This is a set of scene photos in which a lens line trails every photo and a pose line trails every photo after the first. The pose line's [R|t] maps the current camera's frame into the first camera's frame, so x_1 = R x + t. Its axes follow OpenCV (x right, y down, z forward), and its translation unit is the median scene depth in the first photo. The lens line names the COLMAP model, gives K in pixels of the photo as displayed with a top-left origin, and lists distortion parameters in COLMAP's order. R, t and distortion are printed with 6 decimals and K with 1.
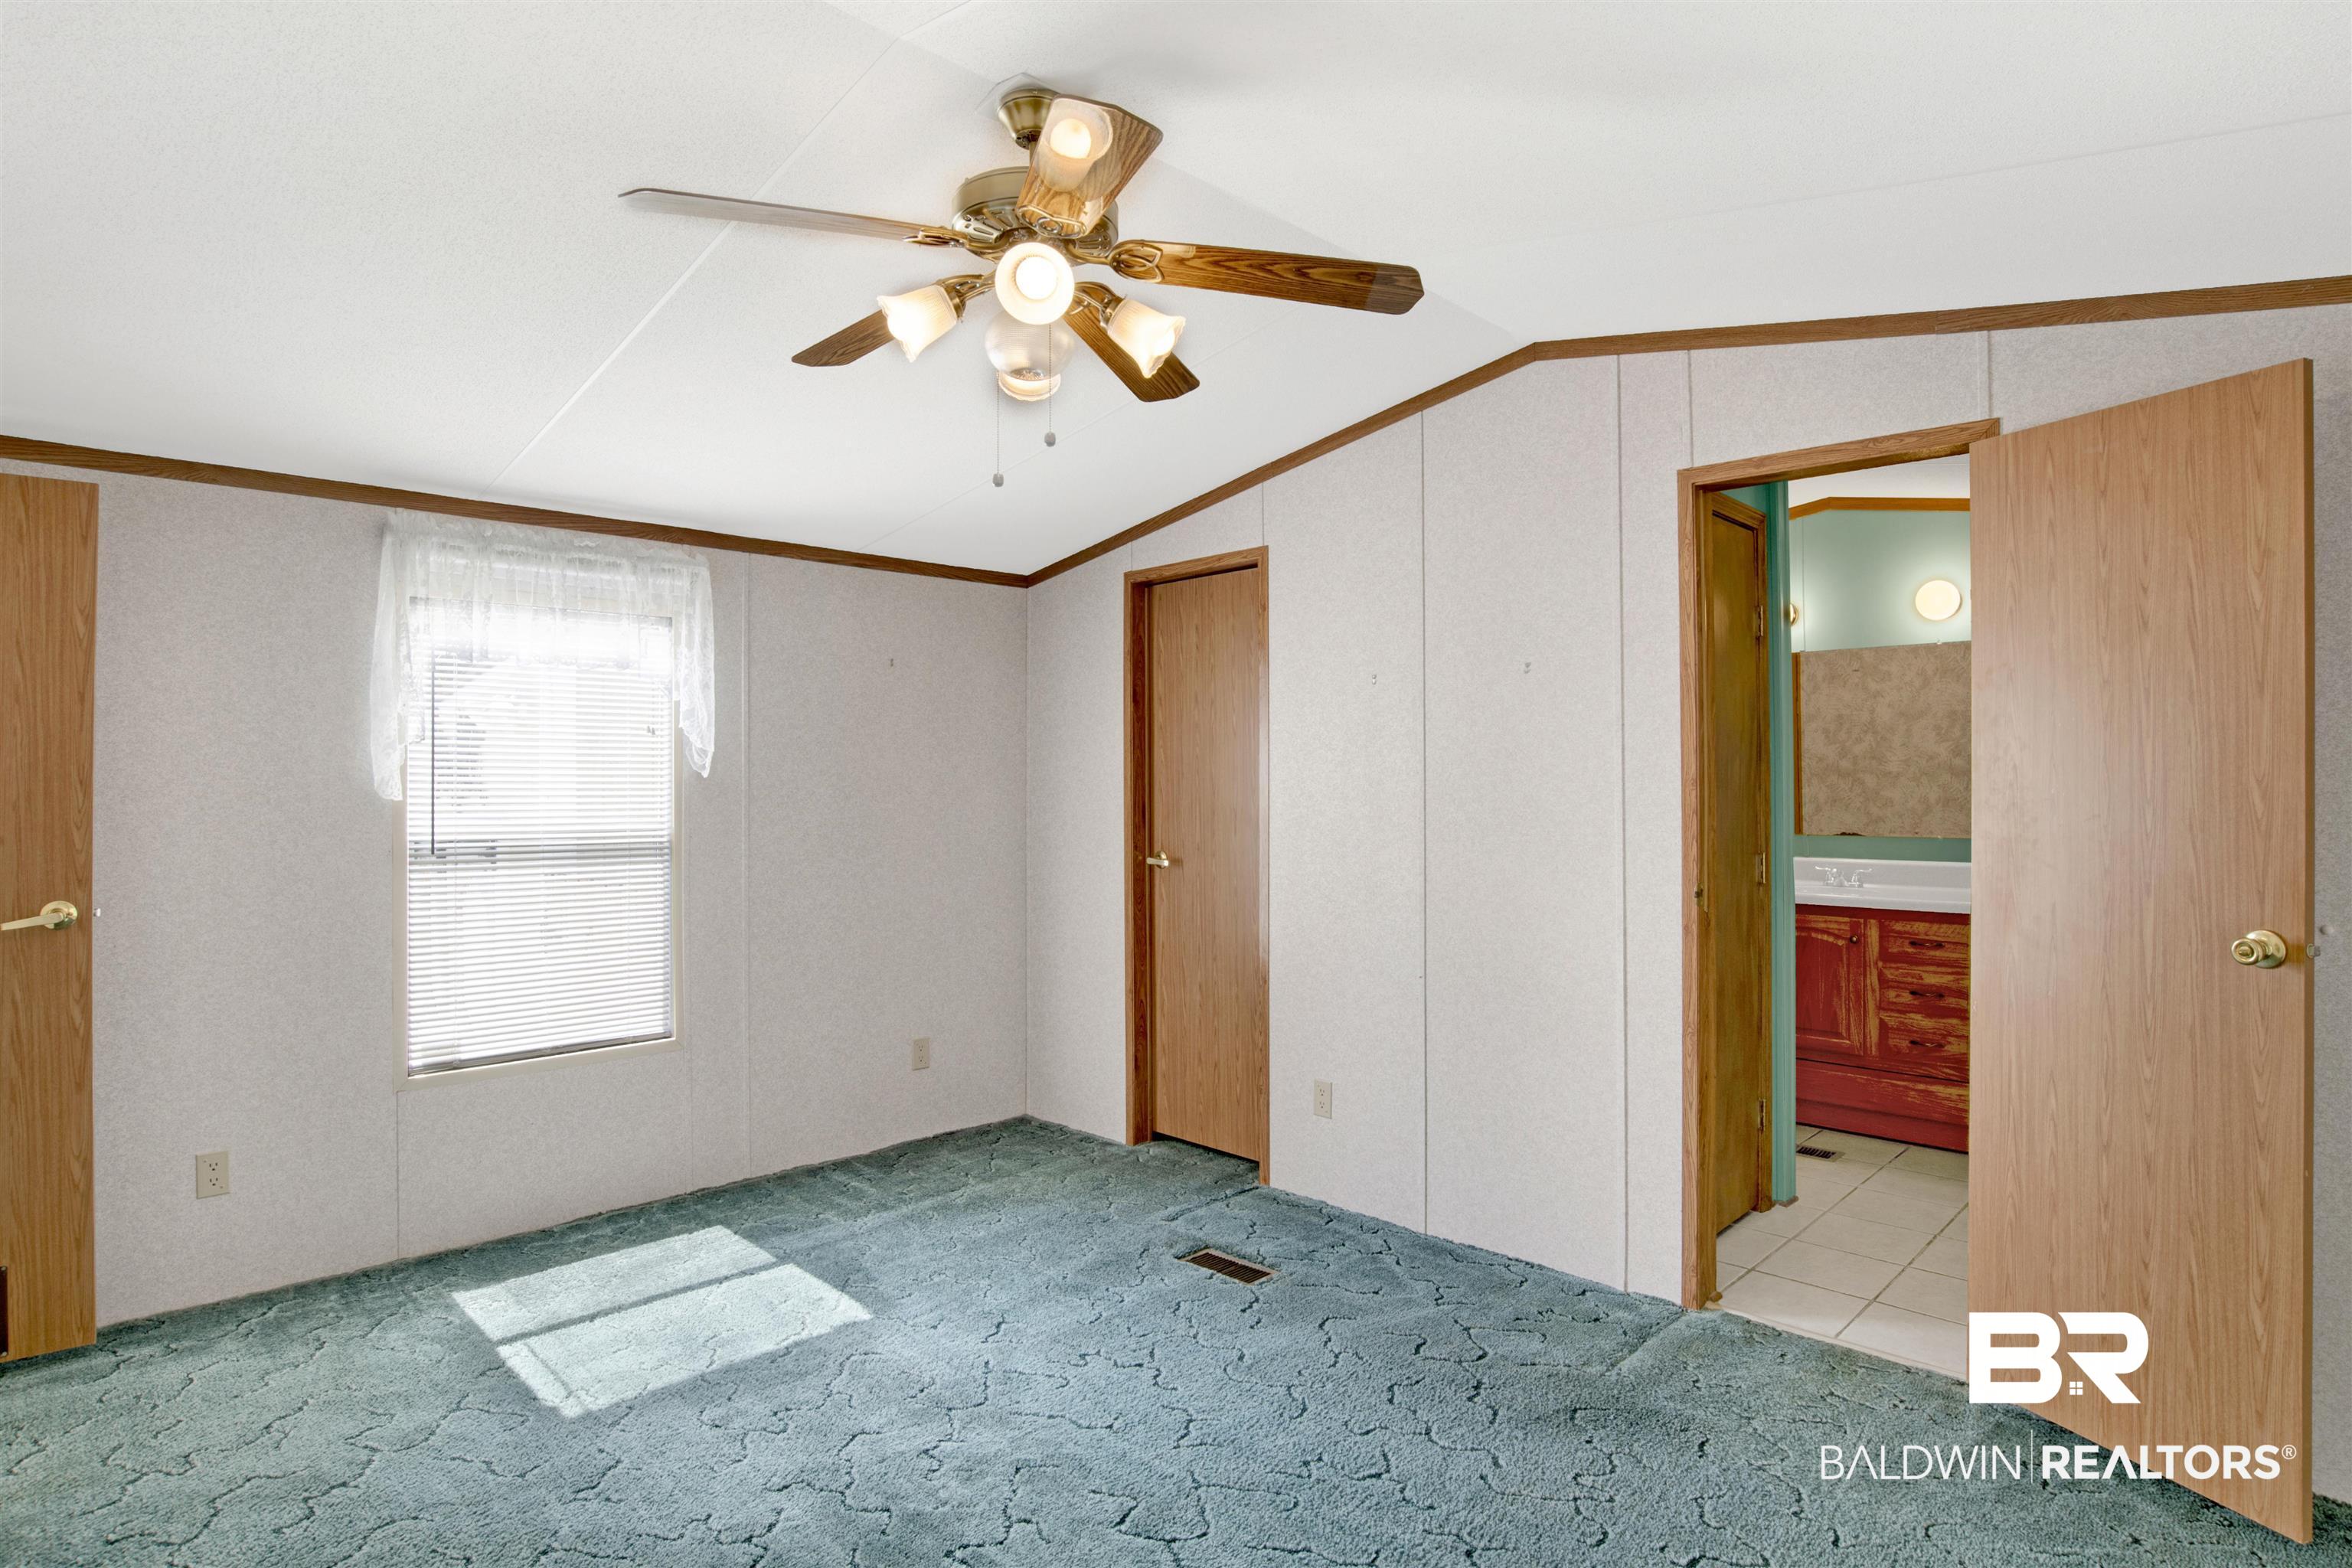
lens RADIAL K [[1235.0, 0, 1187.3], [0, 1235.0, 782.6], [0, 0, 1]] dist [-0.073203, 0.022419]
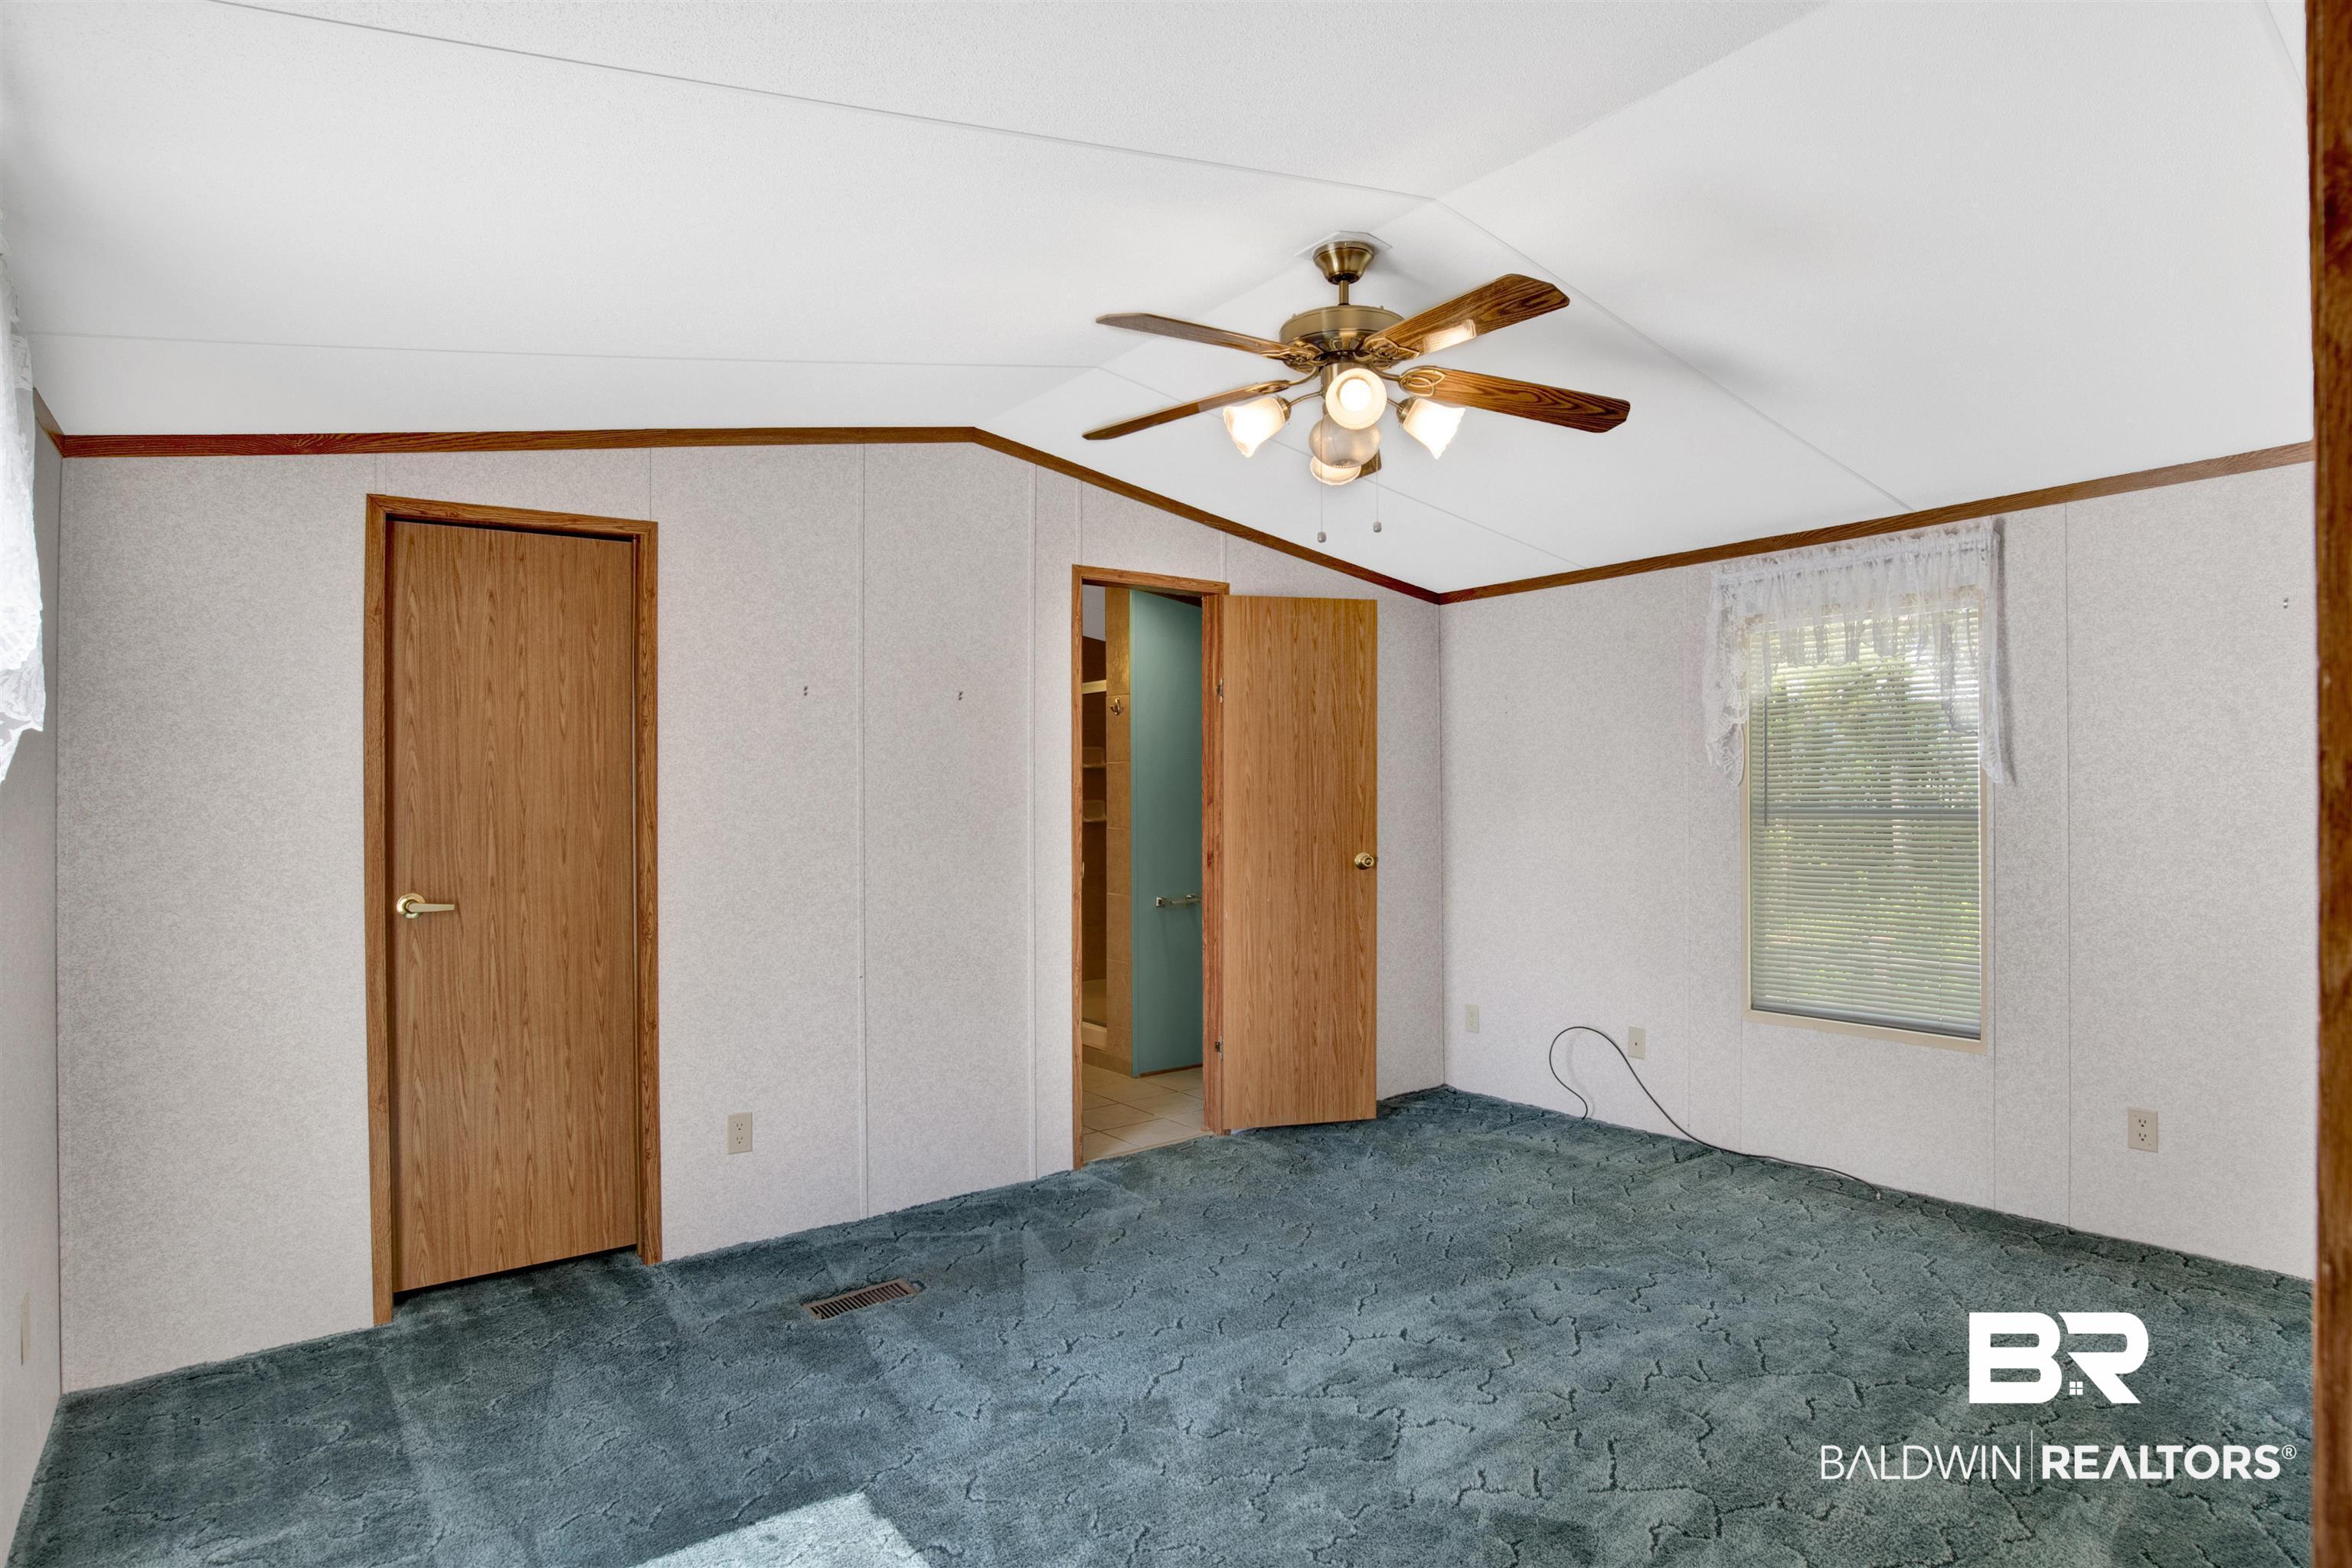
lens RADIAL K [[1235.0, 0, 1187.3], [0, 1235.0, 782.6], [0, 0, 1]] dist [-0.073203, 0.022419]
pose [[0.133876, 0.006716, 0.990975, -0.920102], [0.016785, 0.999818, -0.009044, 0.006775], [-0.990856, 0.017844, 0.133739, 0.649222]]
